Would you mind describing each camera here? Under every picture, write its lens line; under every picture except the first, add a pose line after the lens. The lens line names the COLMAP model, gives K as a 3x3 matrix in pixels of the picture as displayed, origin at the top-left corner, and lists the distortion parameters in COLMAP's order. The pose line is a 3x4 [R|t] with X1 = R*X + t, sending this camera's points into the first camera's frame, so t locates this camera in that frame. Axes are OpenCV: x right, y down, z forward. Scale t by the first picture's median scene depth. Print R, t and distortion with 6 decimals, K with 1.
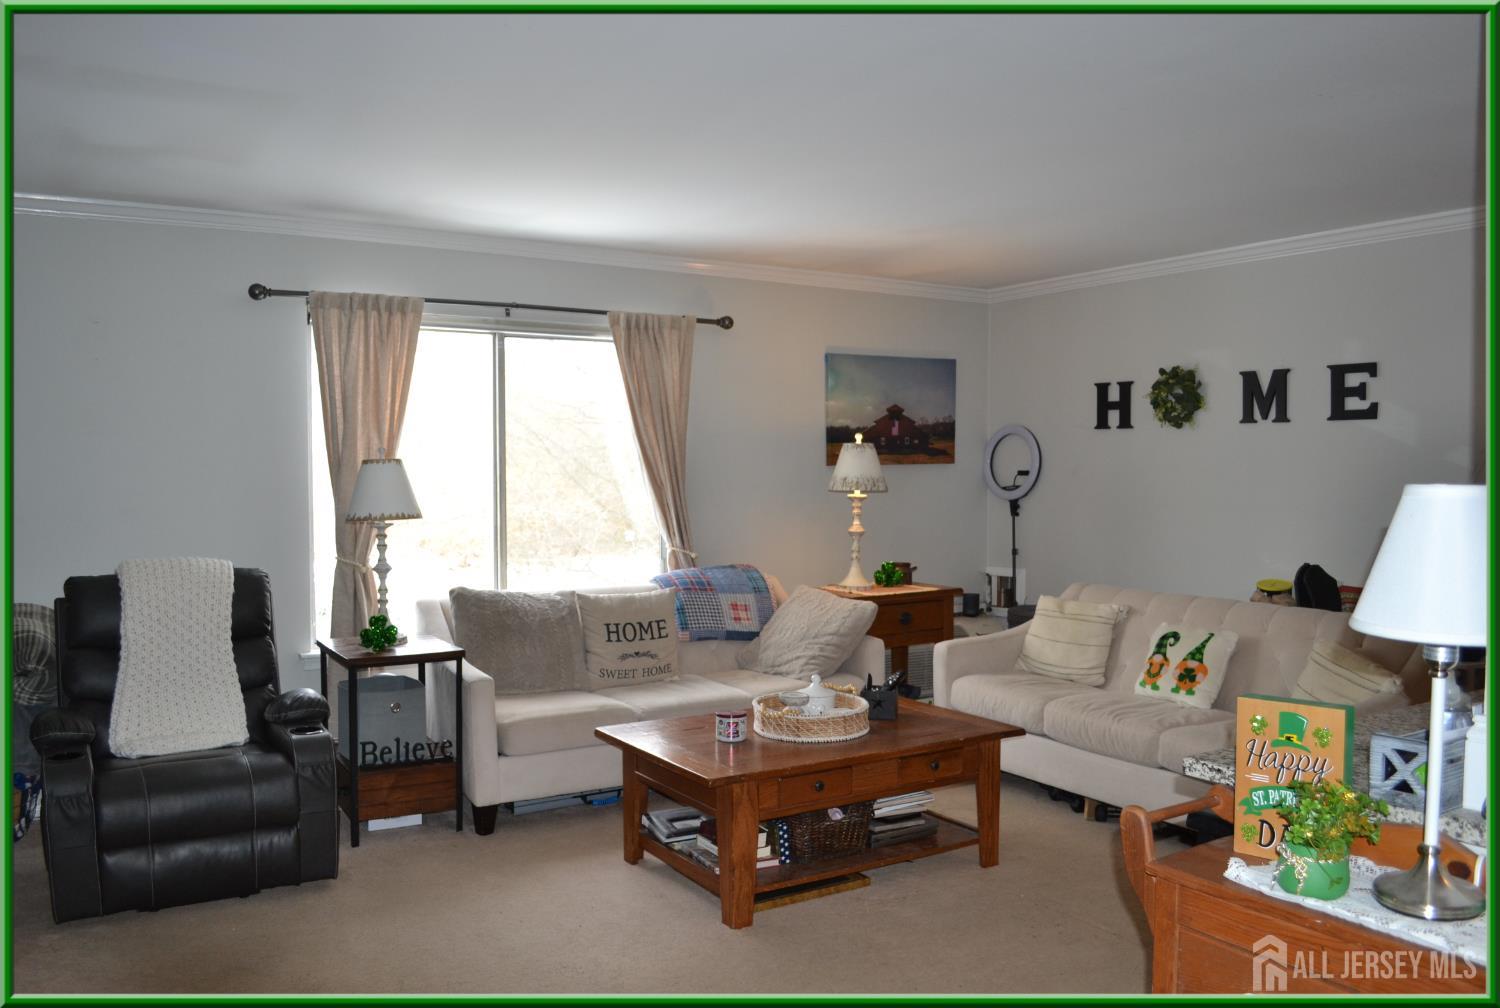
lens RADIAL K [[1195.0, 0, 748.3], [0, 1195.0, 501.3], [0, 0, 1]] dist [-0.071008, -0.002339]
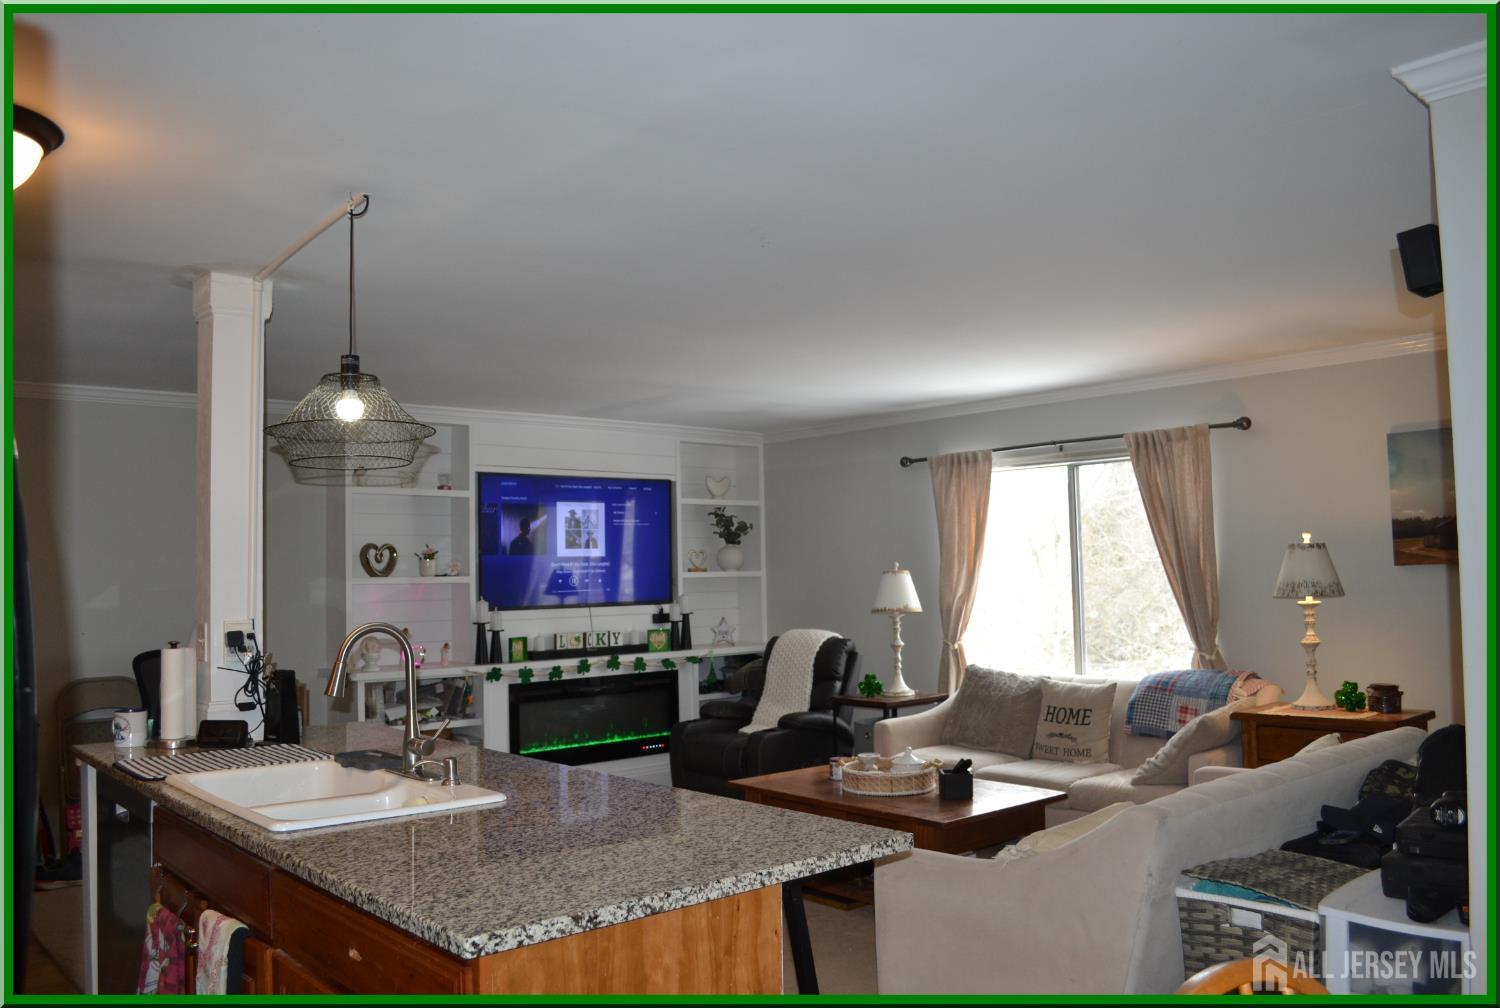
lens RADIAL K [[1195.0, 0, 748.8], [0, 1195.0, 506.8], [0, 0, 1]] dist [-0.071008, -0.002339]
pose [[0.150685, -0.056184, -0.986984, 0.938657], [-0.006640, 0.998304, -0.057842, -0.023331], [0.988560, 0.015269, 0.150056, 0.481417]]
